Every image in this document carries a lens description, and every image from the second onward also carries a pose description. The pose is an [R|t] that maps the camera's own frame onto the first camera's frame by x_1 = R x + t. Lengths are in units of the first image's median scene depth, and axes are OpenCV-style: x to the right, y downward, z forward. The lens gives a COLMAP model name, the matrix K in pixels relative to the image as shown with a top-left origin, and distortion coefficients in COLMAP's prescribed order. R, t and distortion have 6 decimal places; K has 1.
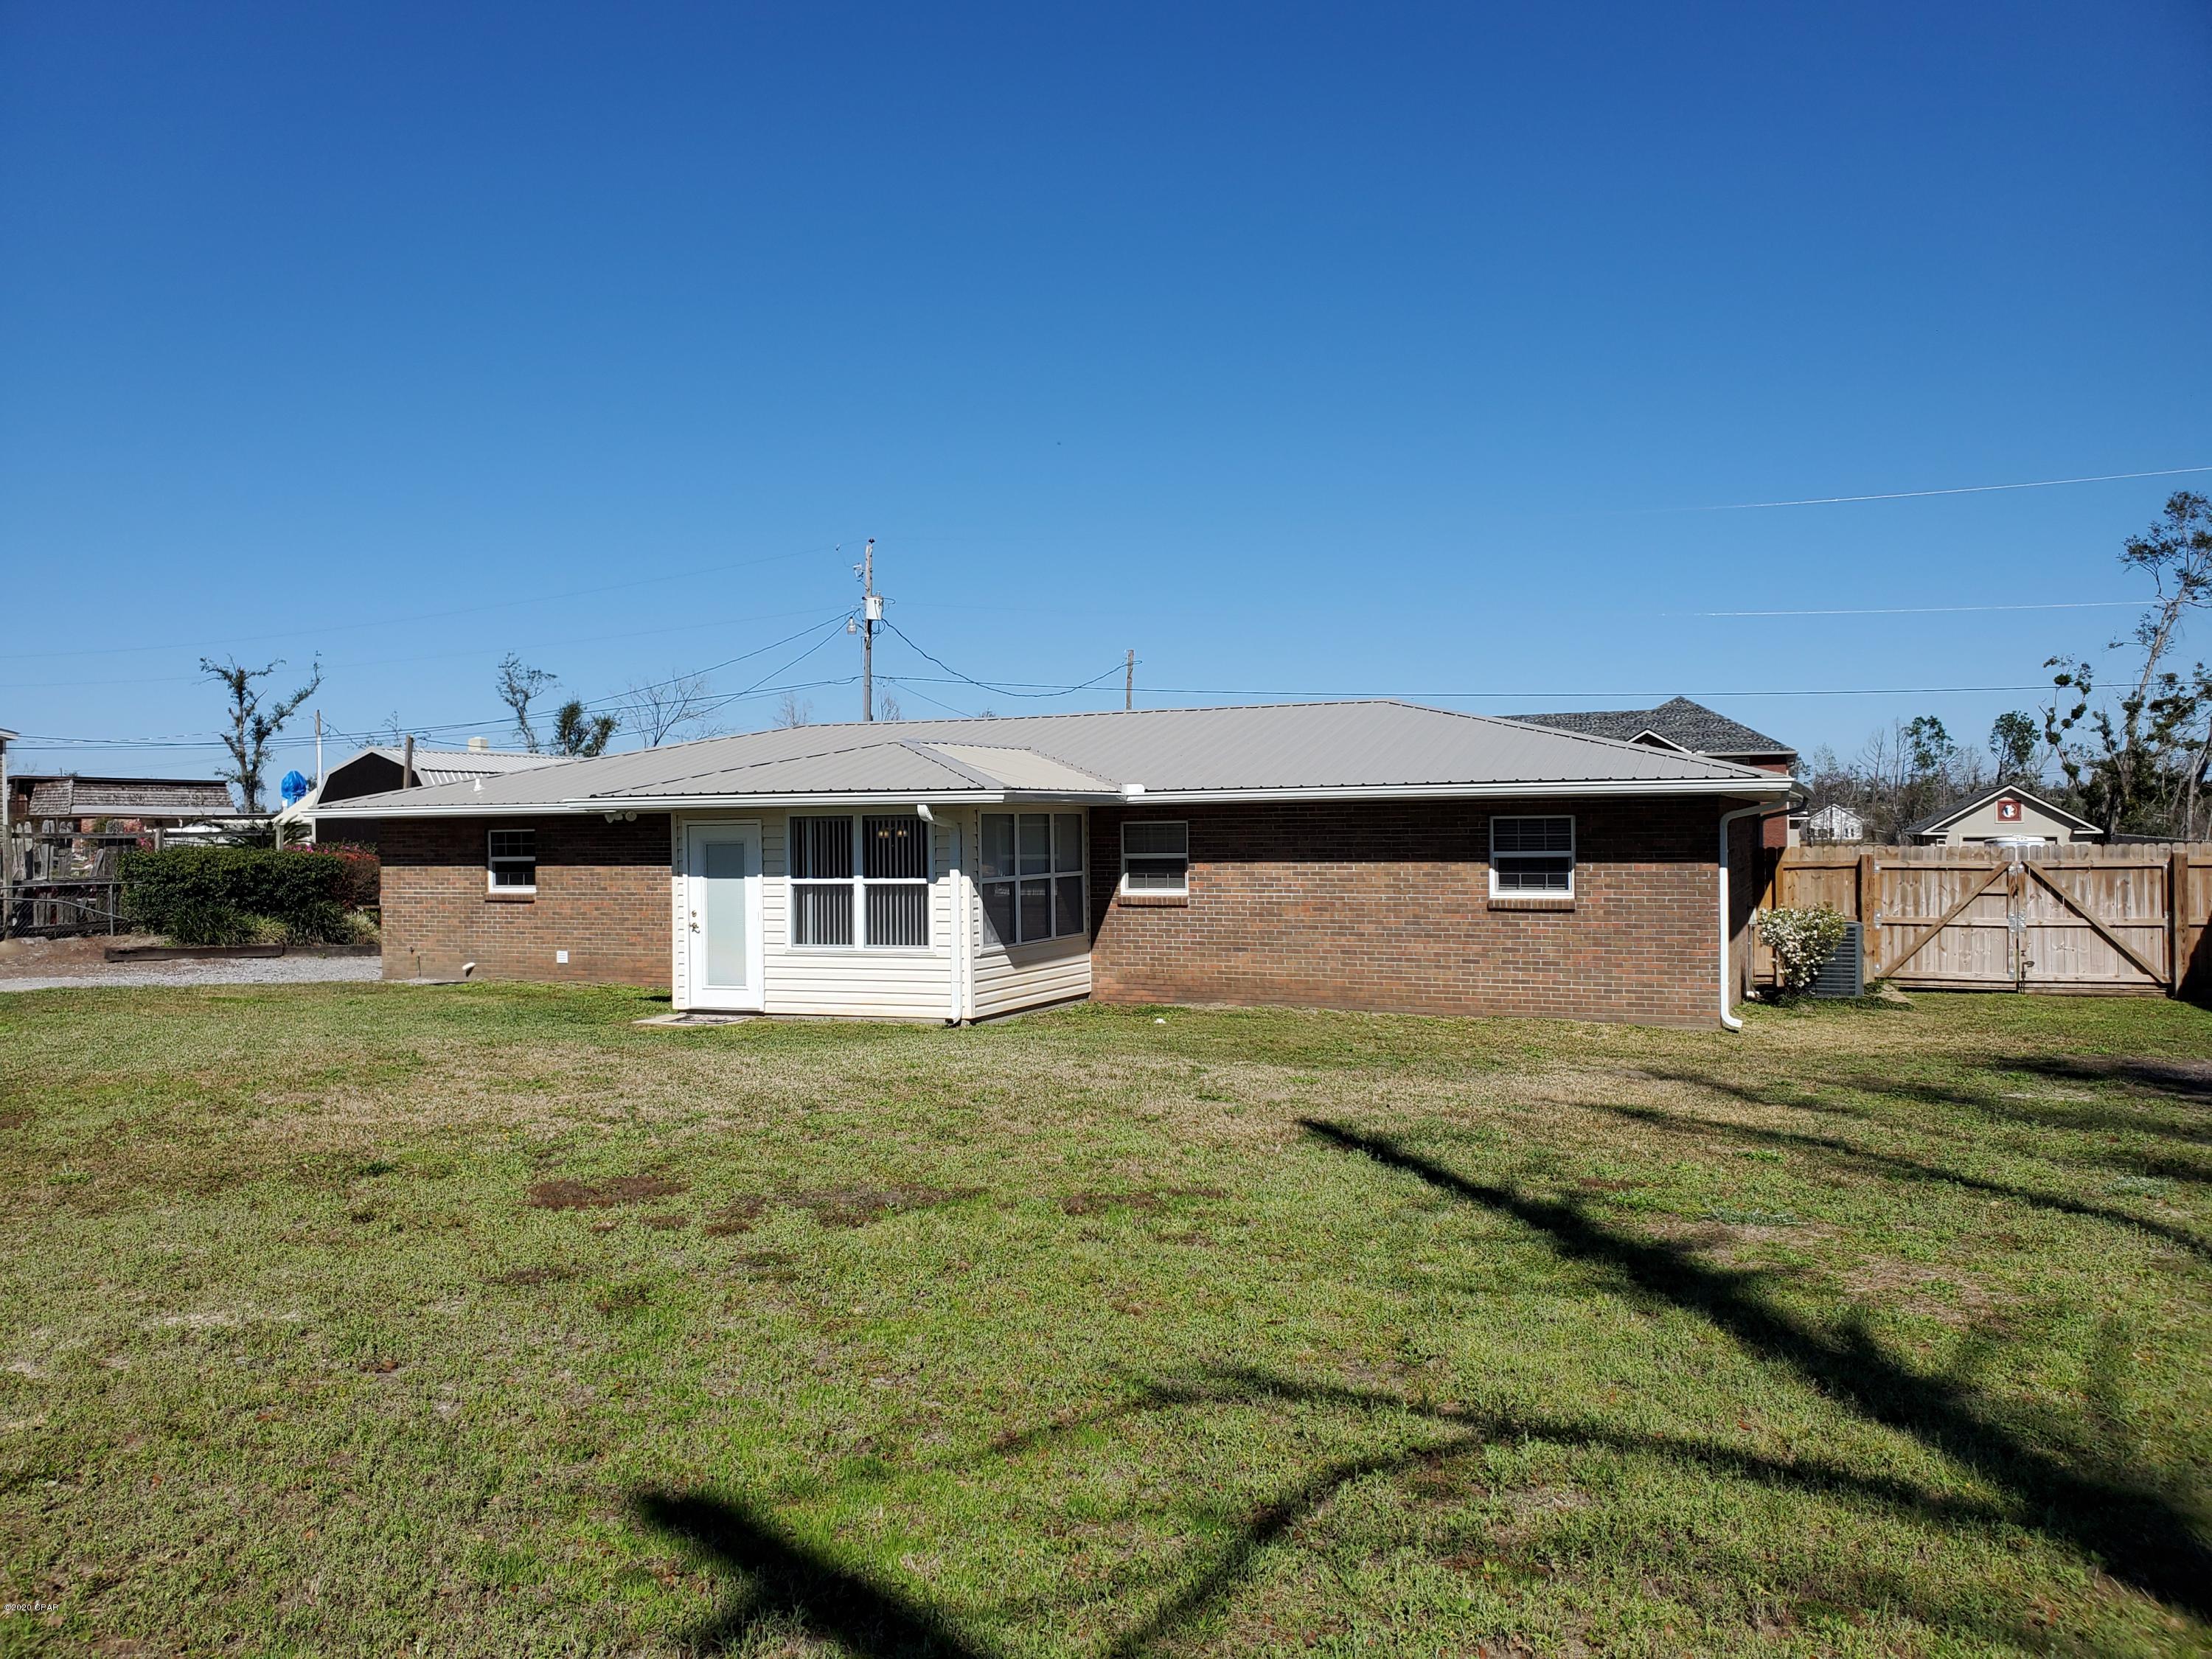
lens RADIAL K [[1751.9, 0, 1106.0], [0, 1751.9, 829.5], [0, 0, 1]] dist [0.000173, -0.000807]
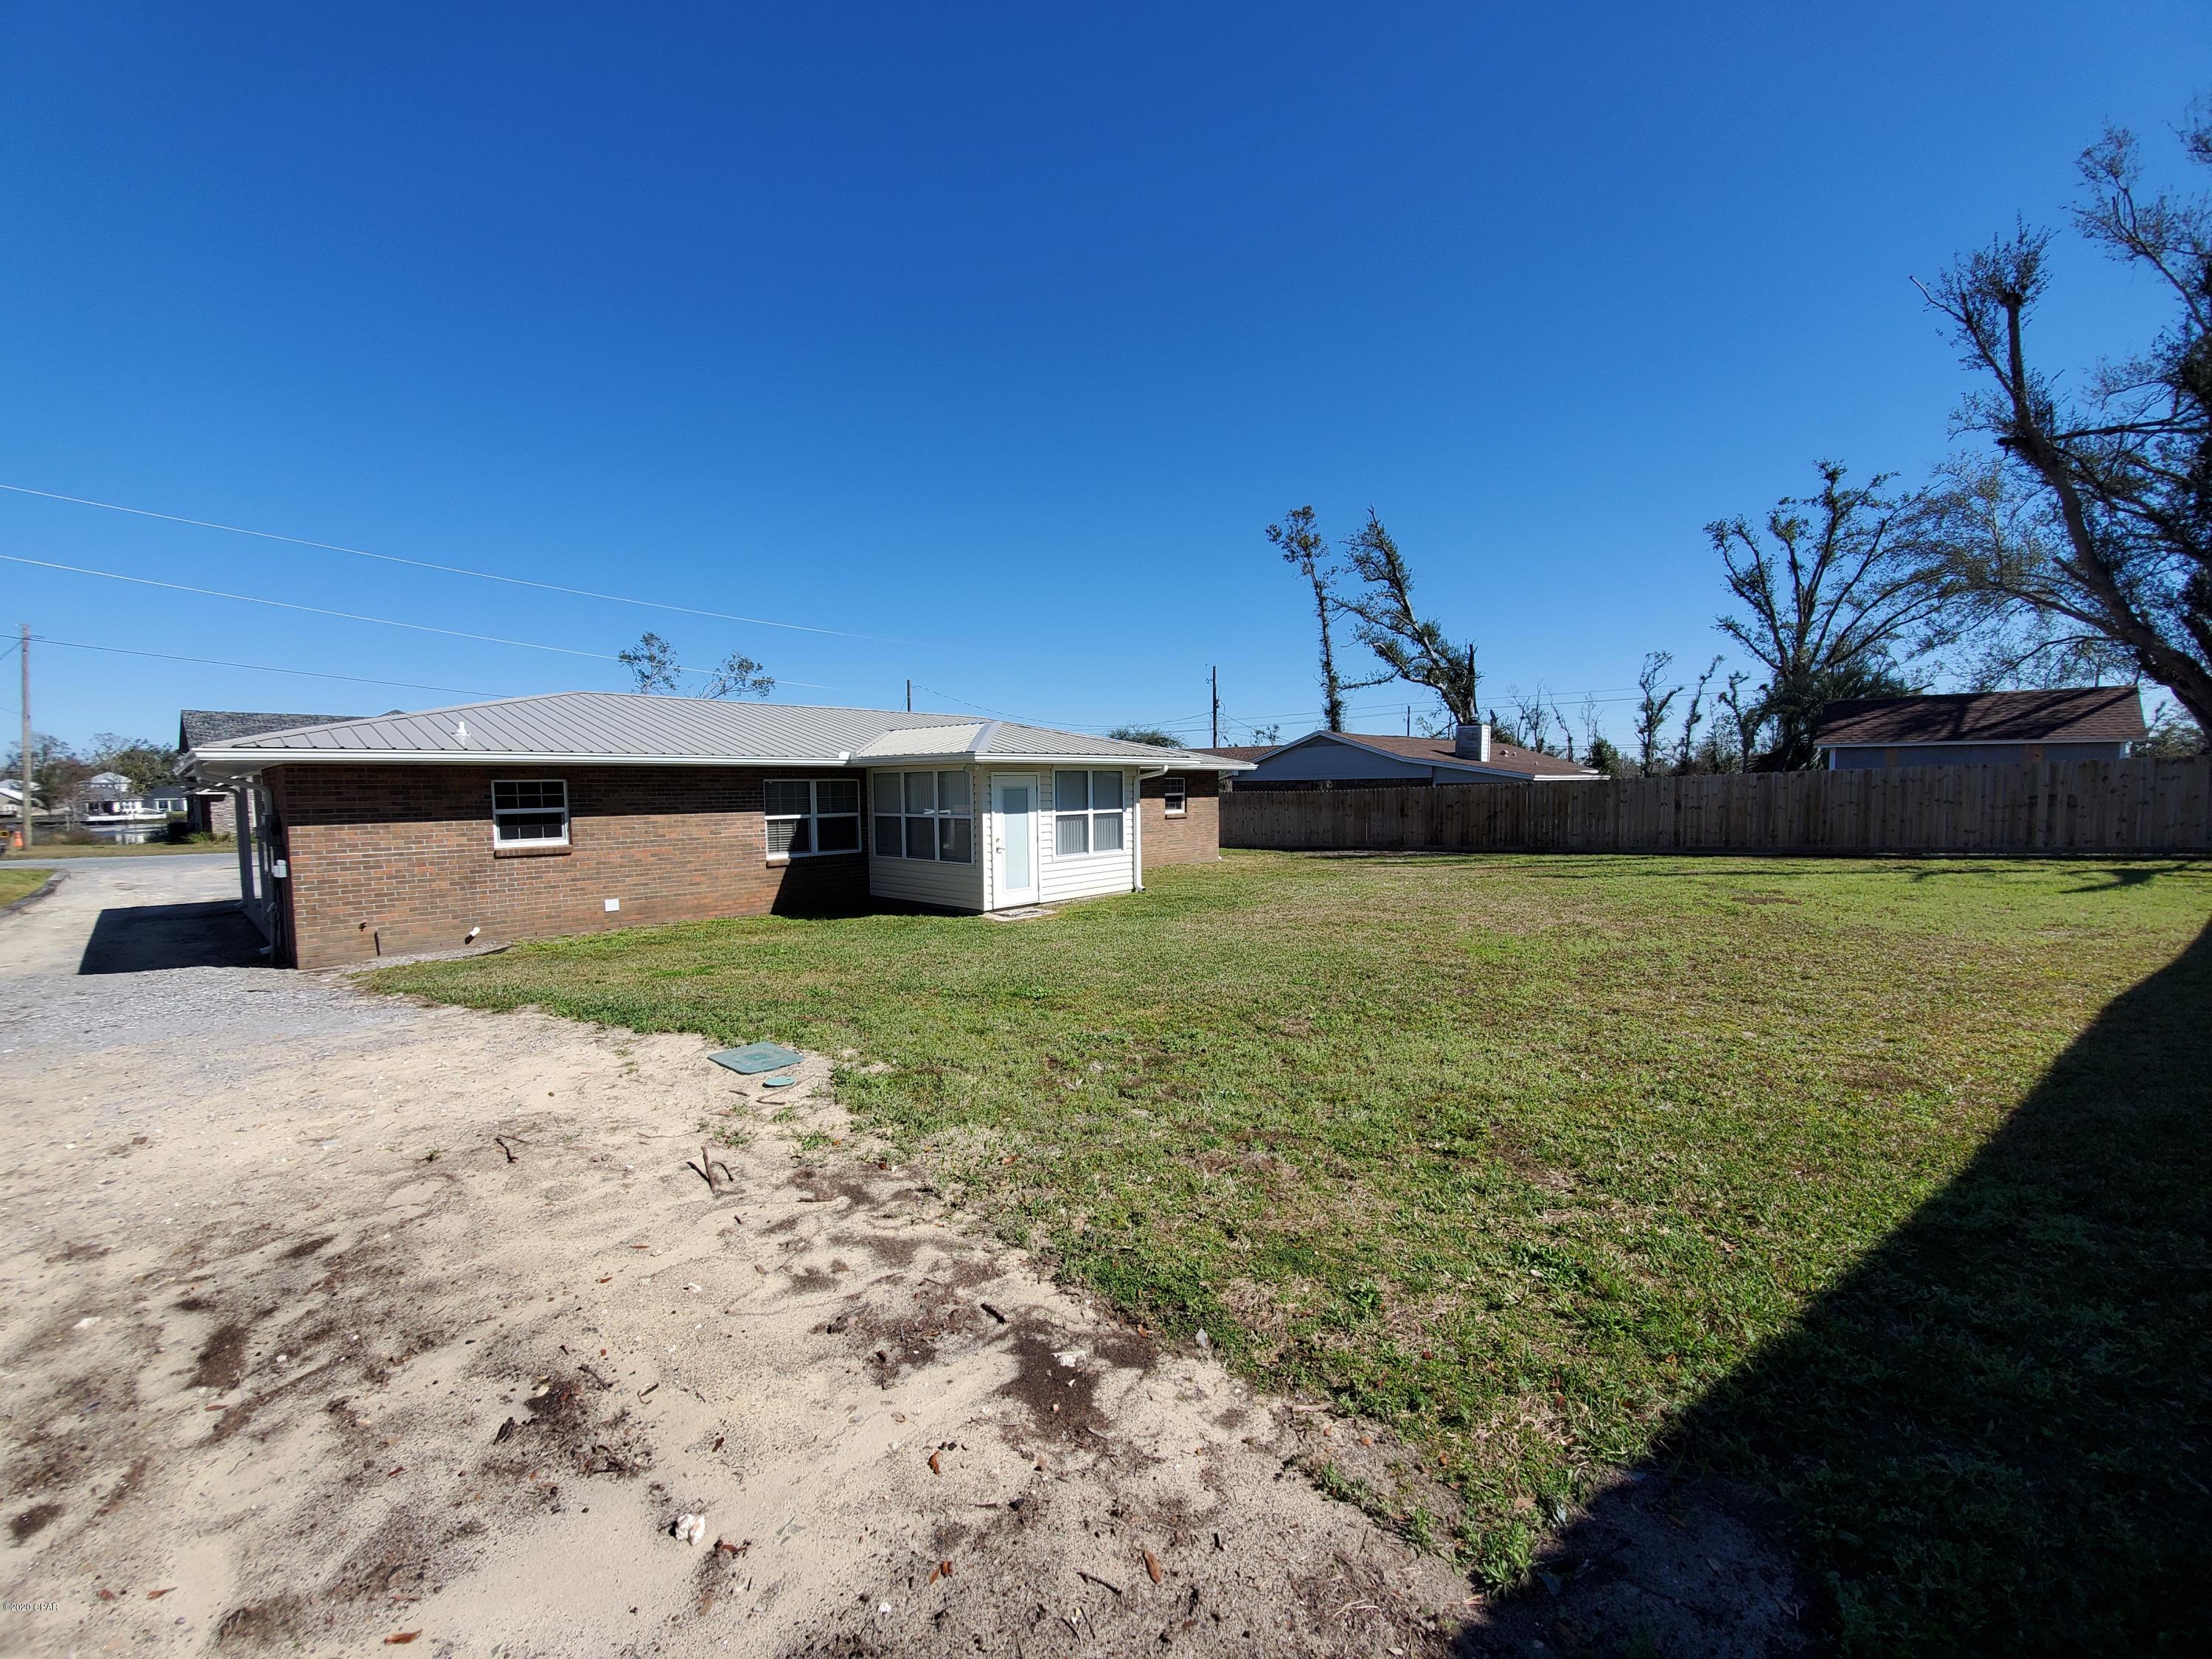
lens RADIAL K [[886.2, 0, 1094.8], [0, 886.2, 834.9], [0, 0, 1]] dist [0.001911, -0.011687]
pose [[0.322001, -0.044503, 0.945693, -0.872074], [0.008890, 0.998993, 0.043984, 0.014470], [-0.946698, -0.005756, 0.322072, 0.701867]]
